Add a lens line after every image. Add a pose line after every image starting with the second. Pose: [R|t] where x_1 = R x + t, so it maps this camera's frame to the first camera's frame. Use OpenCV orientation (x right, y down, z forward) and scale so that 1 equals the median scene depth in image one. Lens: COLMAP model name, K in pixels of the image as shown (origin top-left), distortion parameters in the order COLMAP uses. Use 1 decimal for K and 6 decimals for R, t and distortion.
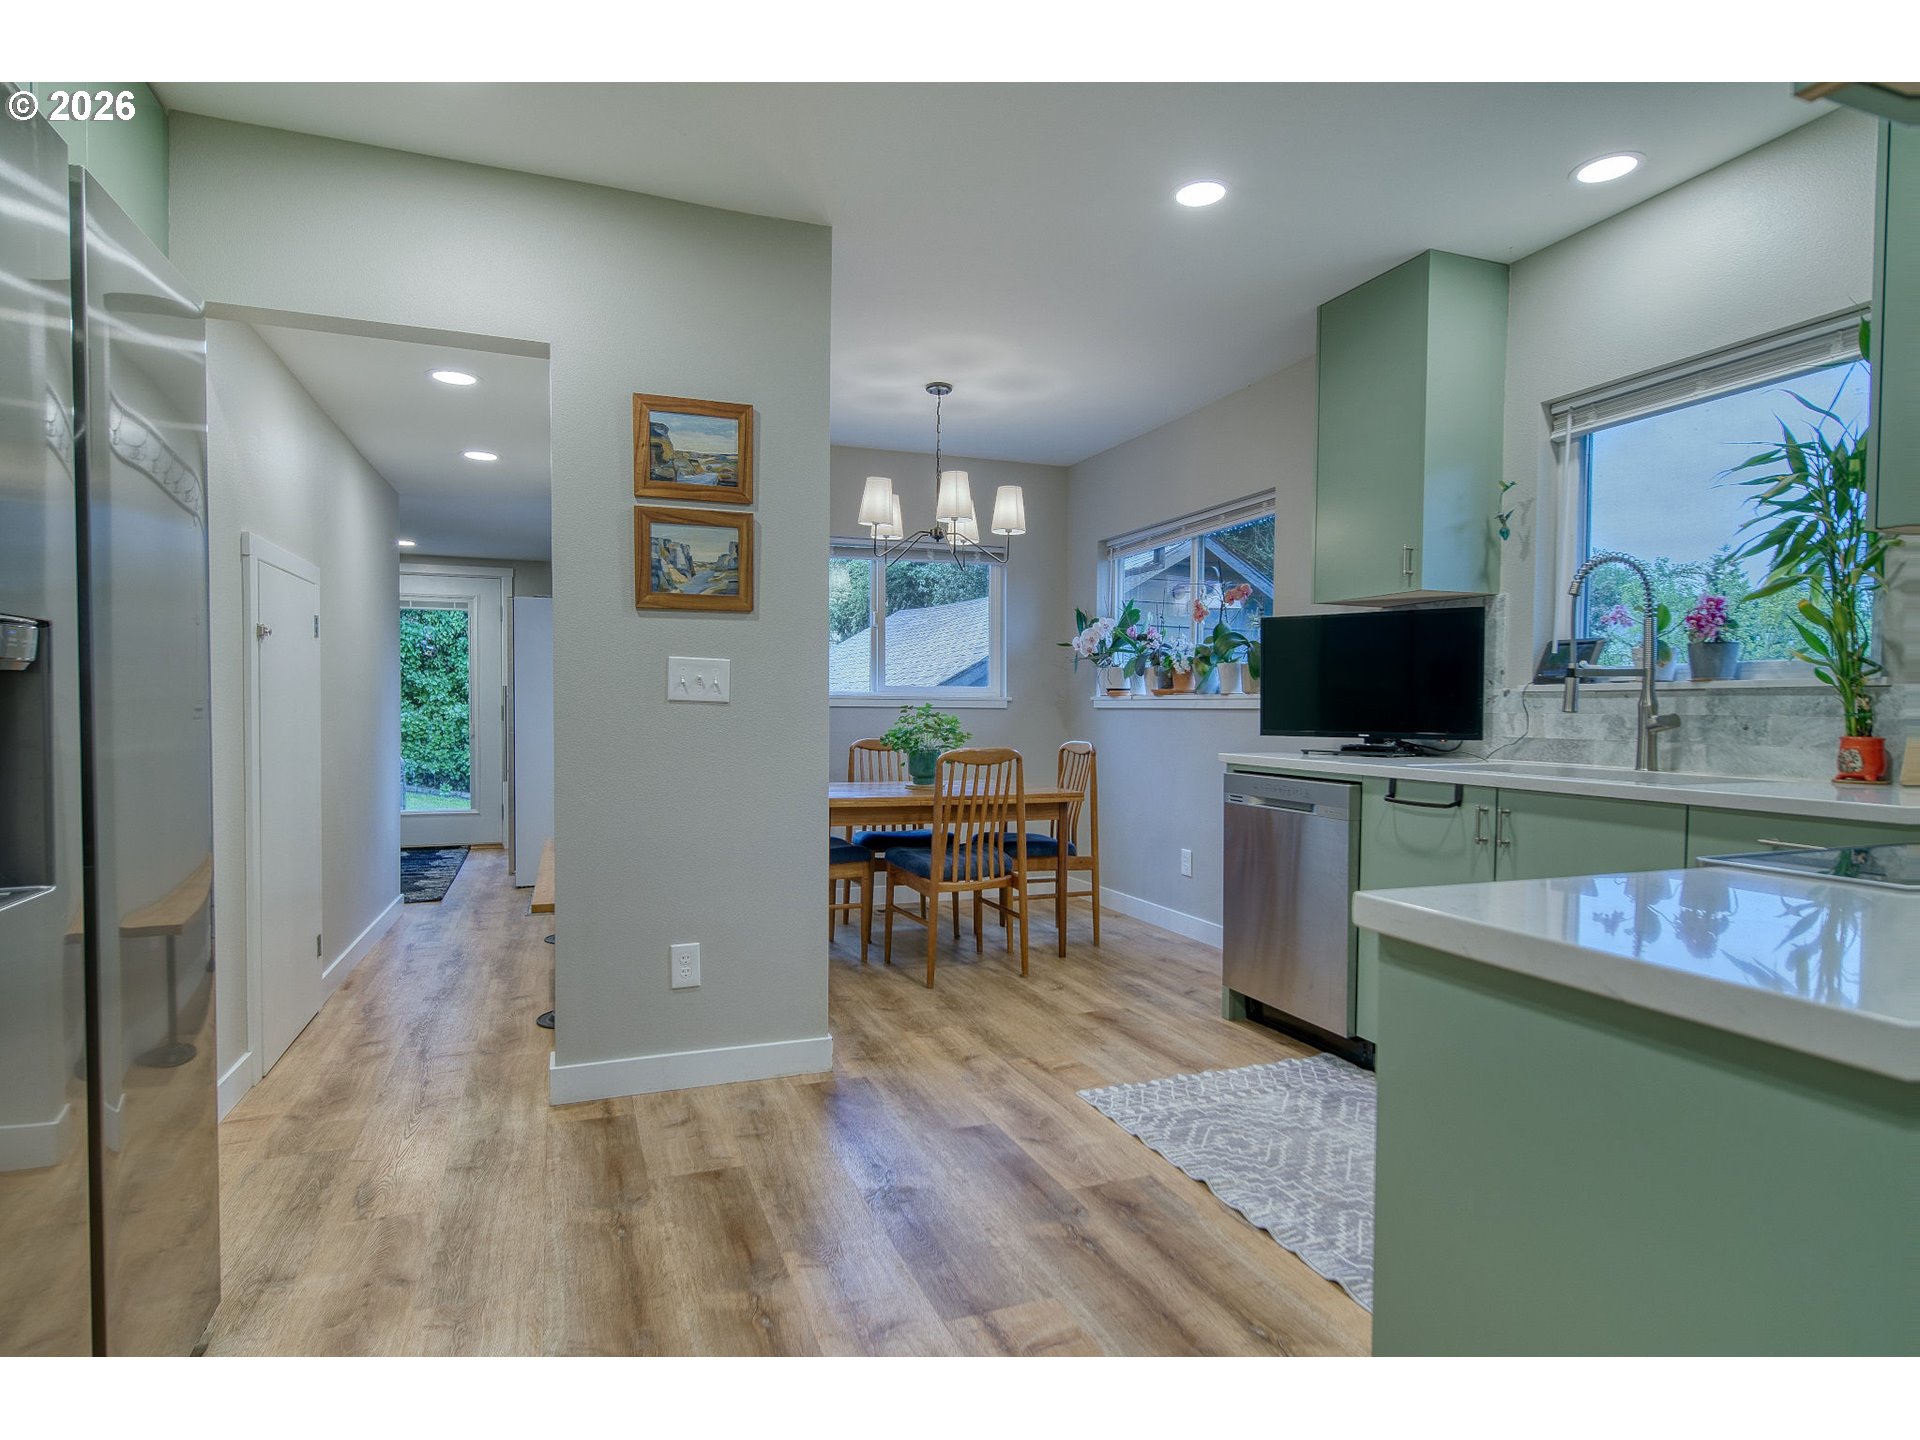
lens RADIAL K [[1008.5, 0, 946.5], [0, 1008.5, 722.1], [0, 0, 1]] dist [0.003944, 0.001137]
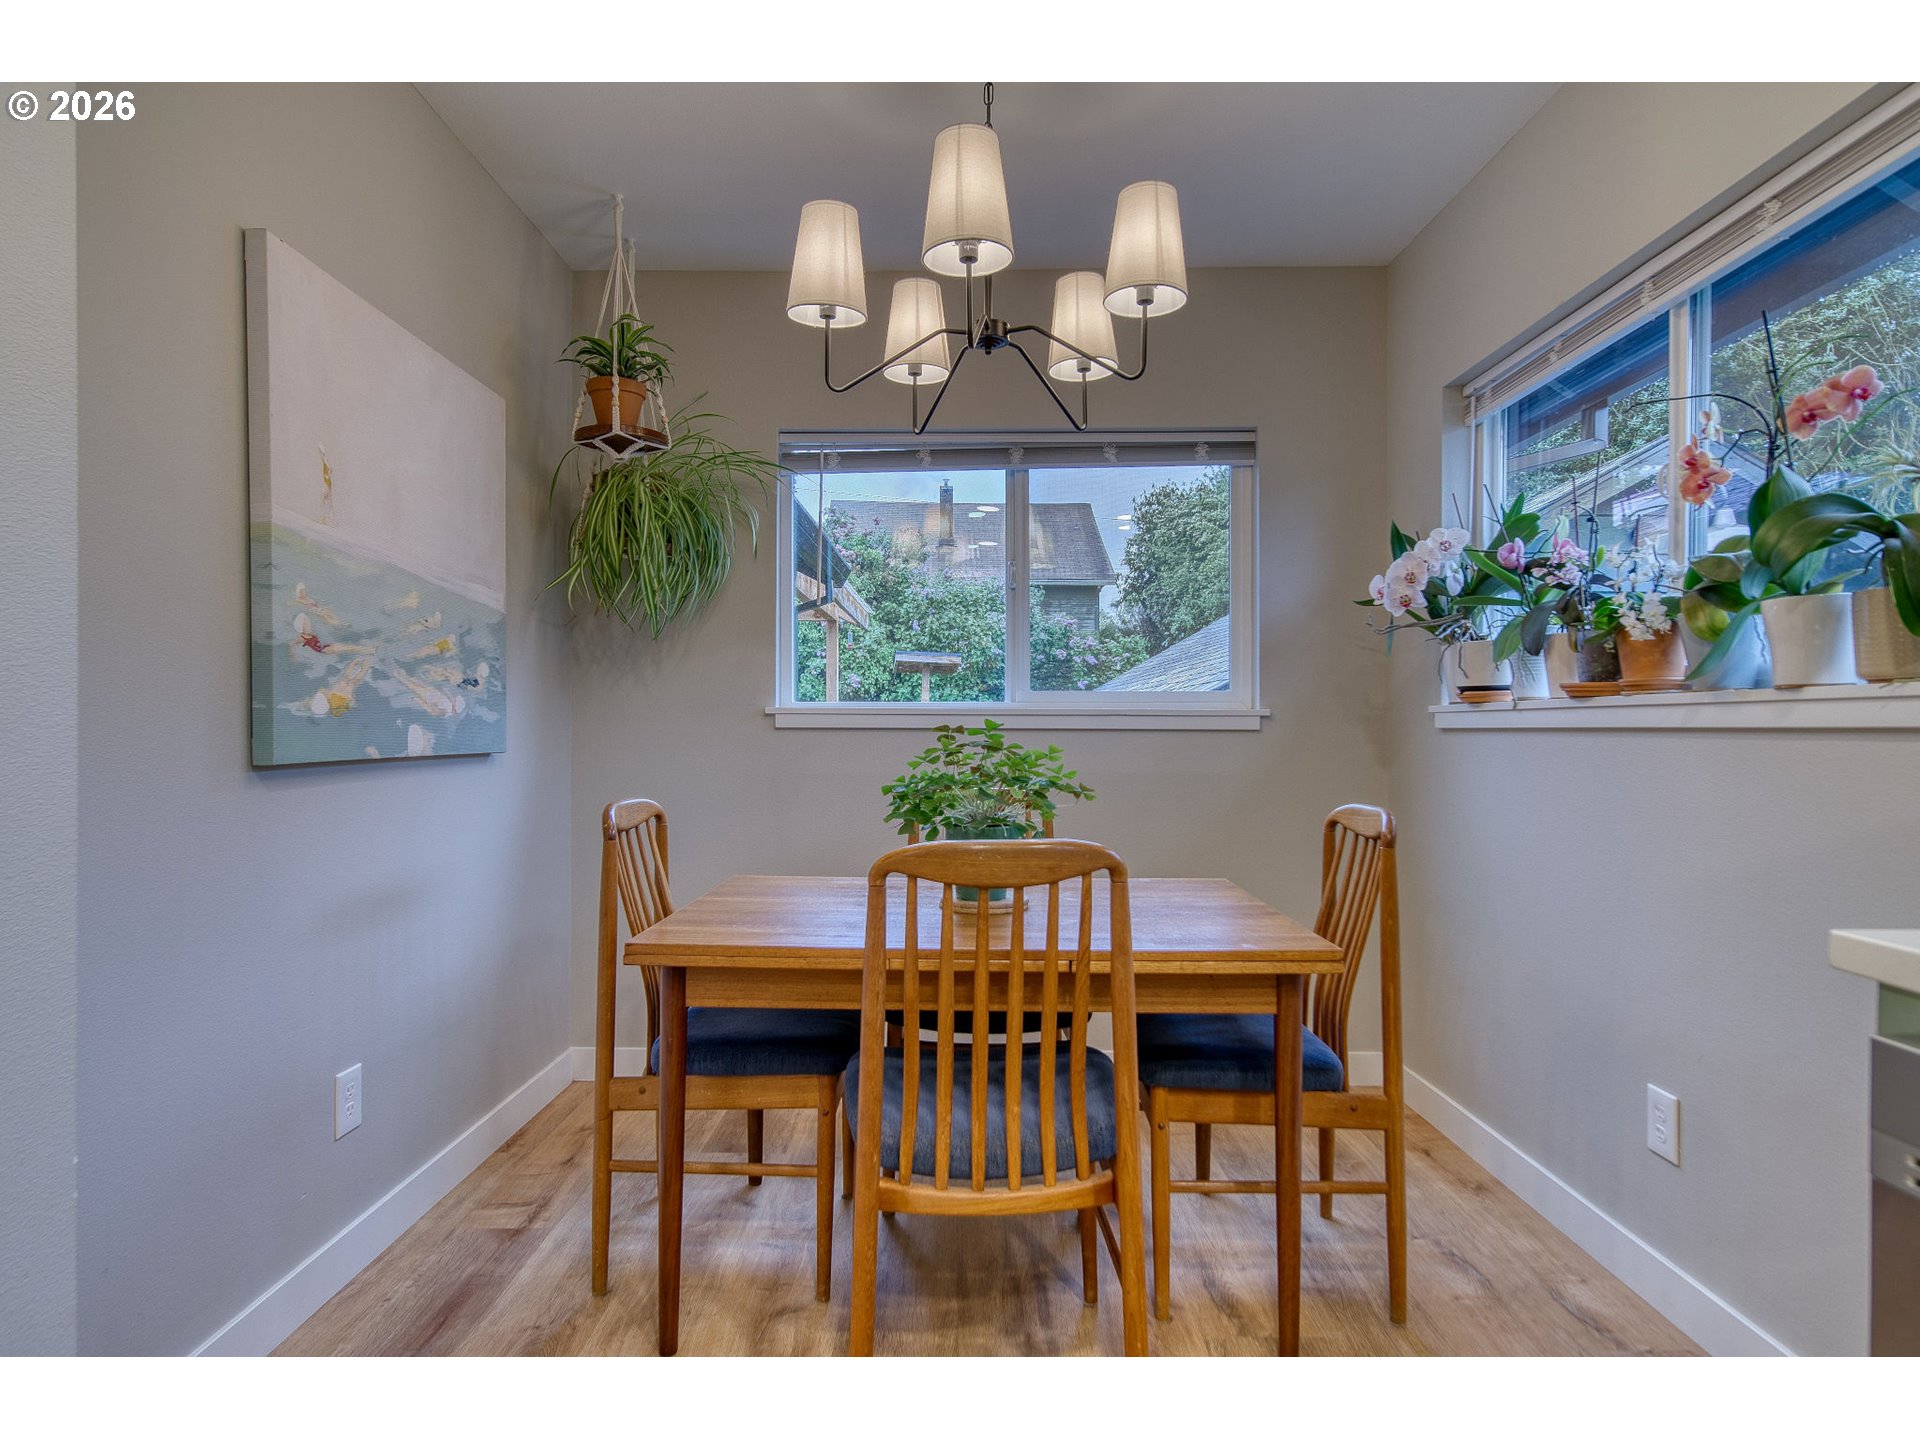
lens RADIAL K [[1008.5, 0, 952.7], [0, 1008.5, 718.1], [0, 0, 1]] dist [0.003944, 0.001137]
pose [[0.926880, 0.002936, -0.375347, 0.132187], [-0.014883, 0.999471, -0.028935, -0.002121], [0.375064, 0.032405, 0.926433, 0.539353]]
